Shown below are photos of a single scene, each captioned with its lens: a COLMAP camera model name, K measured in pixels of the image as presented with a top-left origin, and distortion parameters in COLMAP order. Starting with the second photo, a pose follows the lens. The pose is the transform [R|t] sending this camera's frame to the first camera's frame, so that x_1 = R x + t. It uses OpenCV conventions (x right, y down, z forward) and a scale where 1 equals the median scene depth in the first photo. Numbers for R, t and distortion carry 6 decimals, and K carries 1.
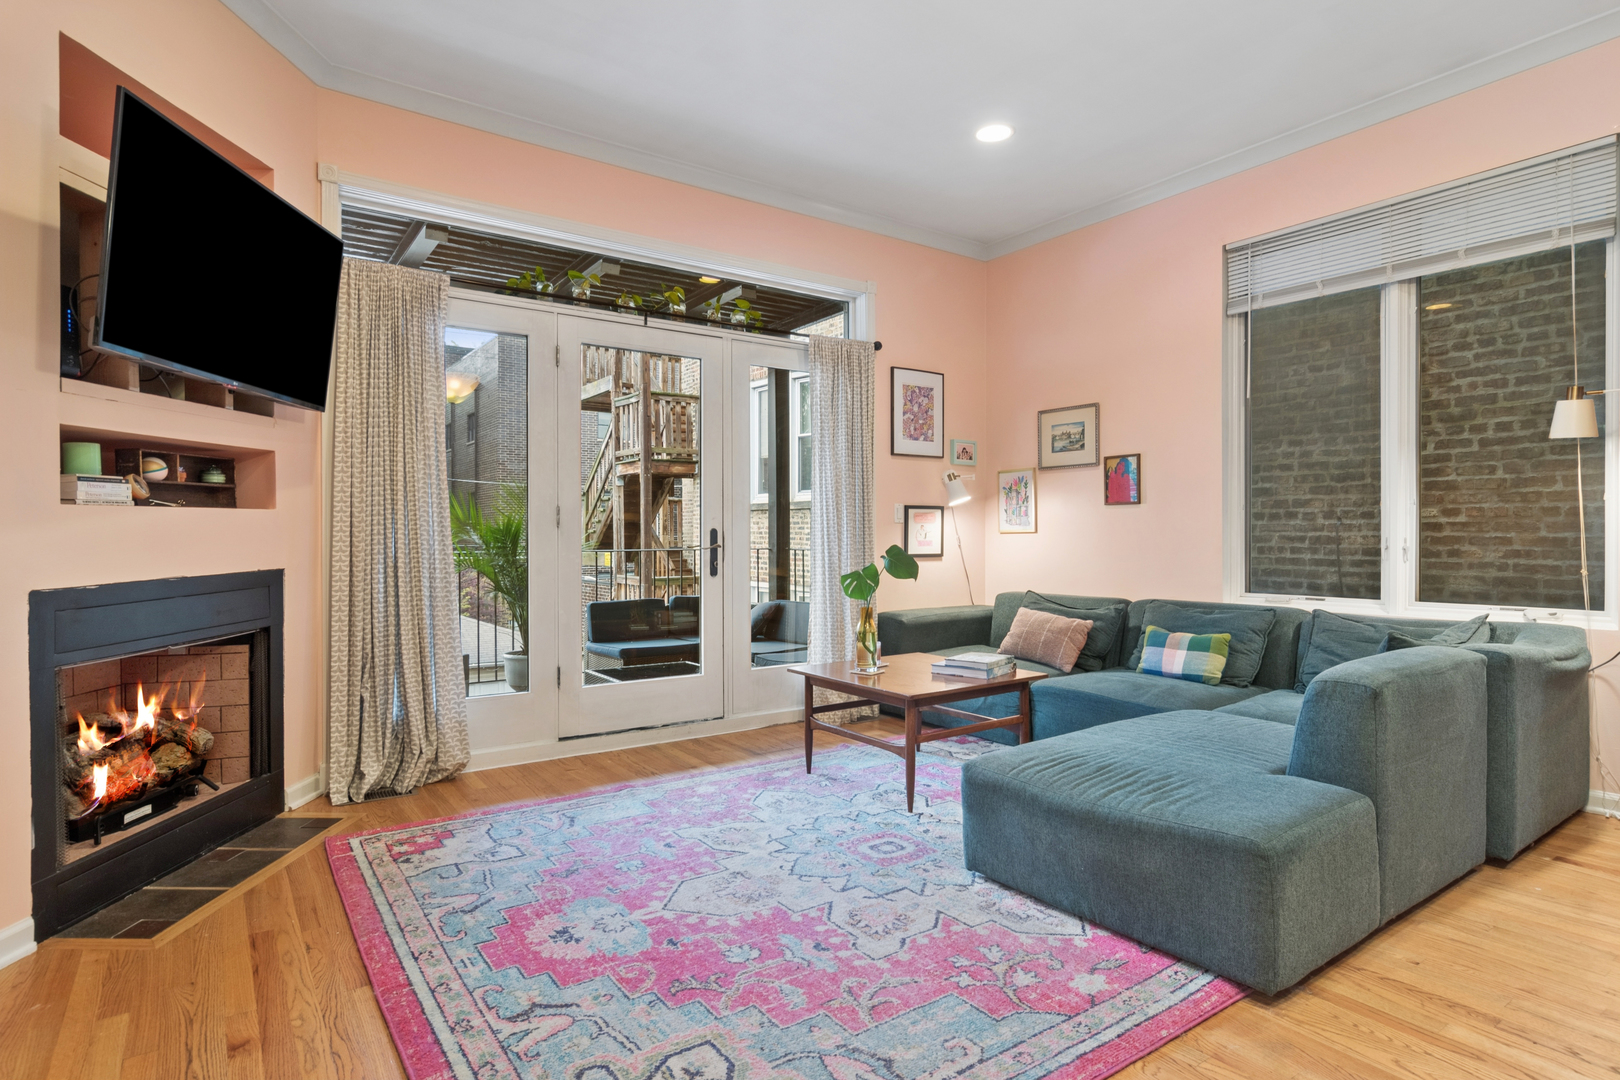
lens RADIAL K [[871.4, 0, 803.6], [0, 871.4, 534.7], [0, 0, 1]] dist [-0.001584, 0.002918]
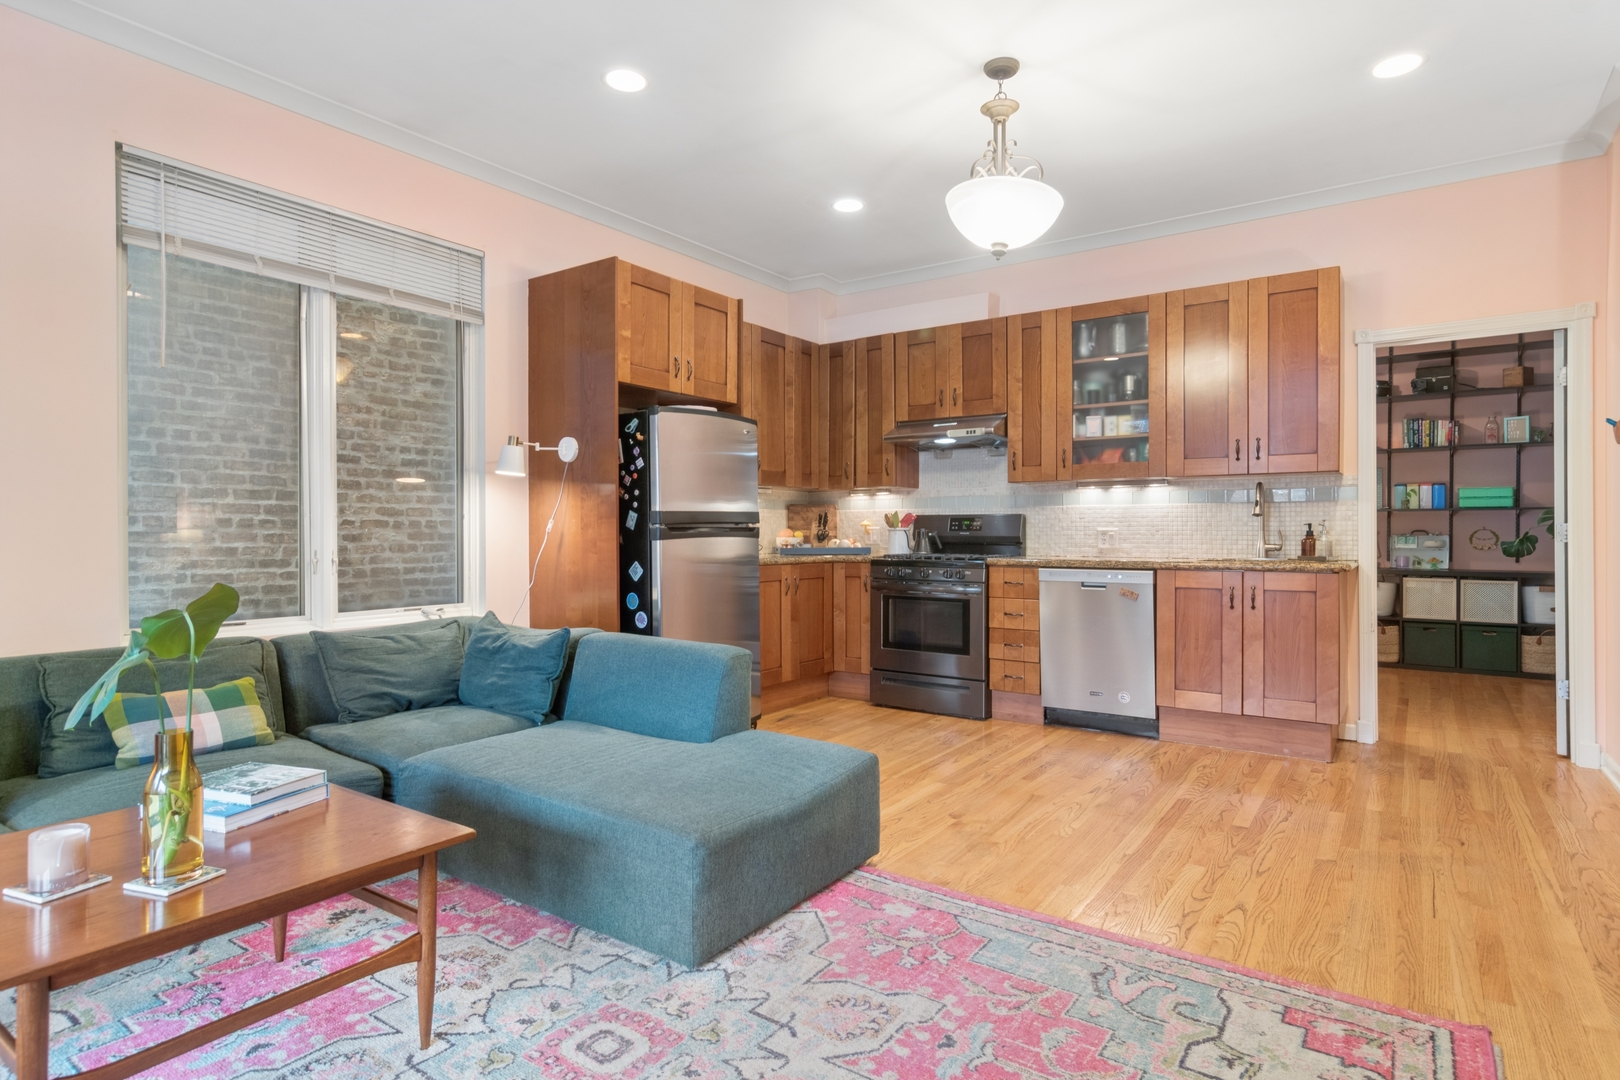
lens RADIAL K [[867.9, 0, 802.0], [0, 867.9, 532.1], [0, 0, 1]] dist [-0.002663, 0.001604]
pose [[-0.337787, 0.002809, 0.941219, -0.443704], [0.002080, 0.999995, -0.002238, -0.014232], [-0.941220, 0.001202, -0.337791, 0.860745]]
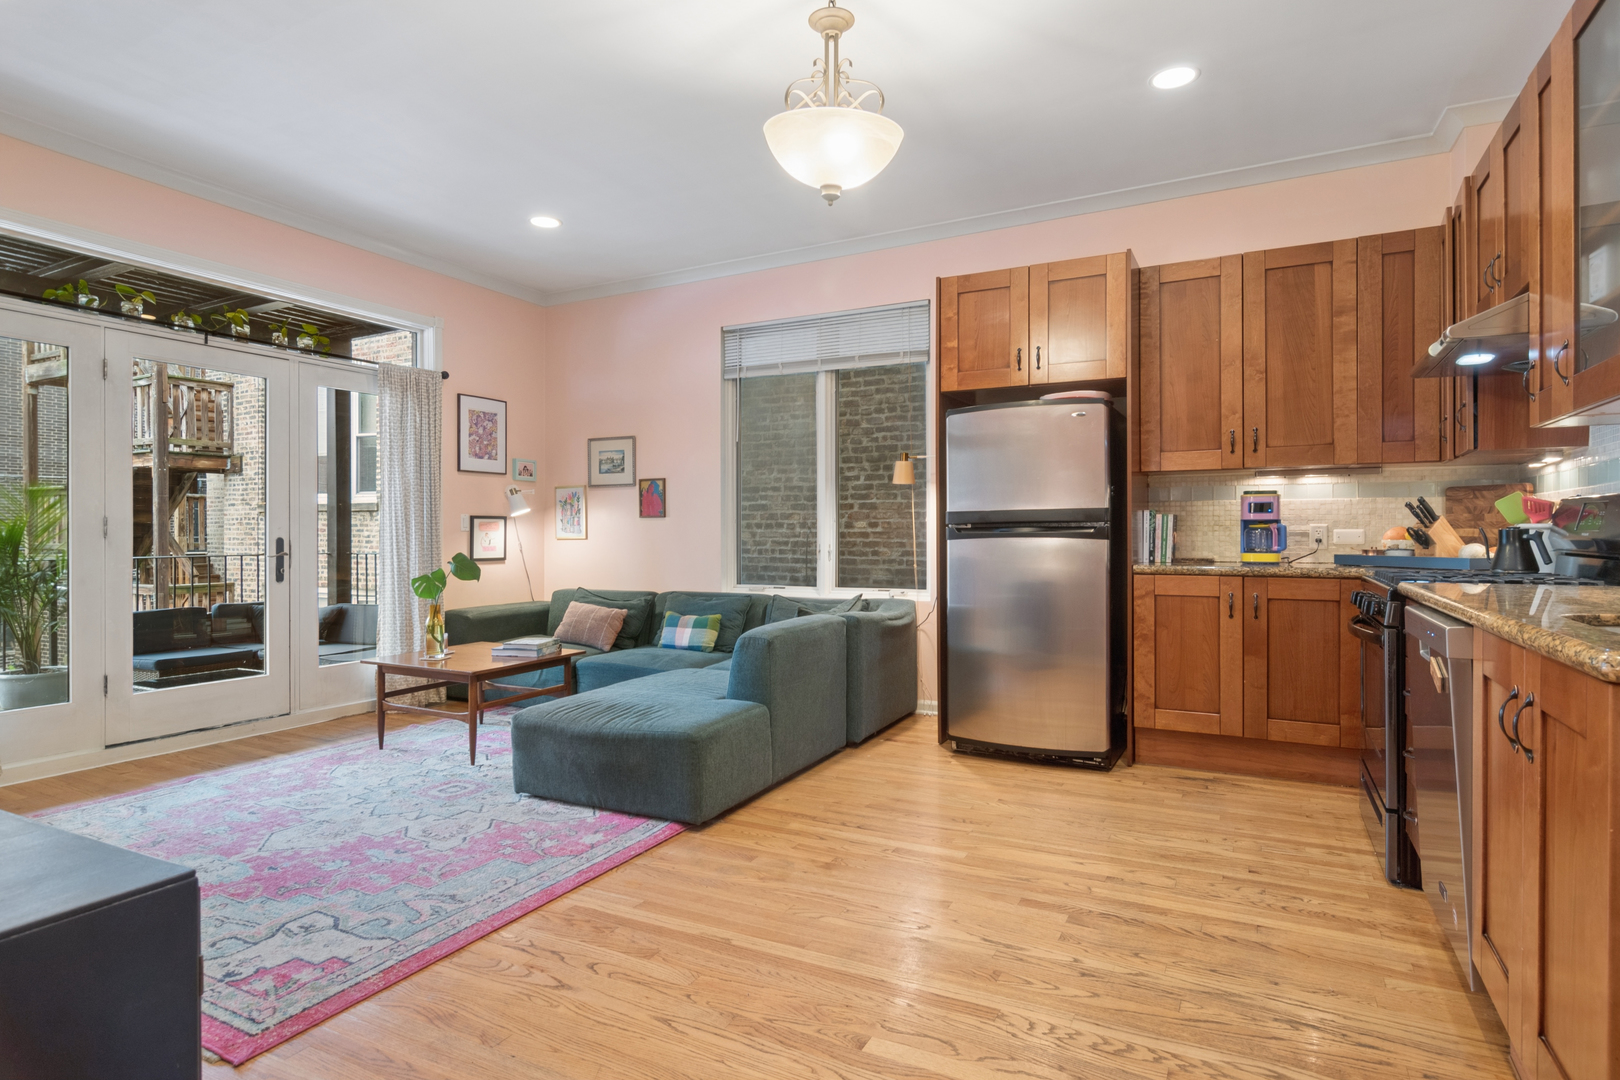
lens RADIAL K [[871.4, 0, 803.6], [0, 871.4, 534.7], [0, 0, 1]] dist [-0.001584, 0.002918]
pose [[0.889001, -0.000541, 0.457905, -0.026209], [-0.000327, 0.999998, 0.001815, -0.015933], [-0.457905, -0.001763, 0.888999, -0.305194]]
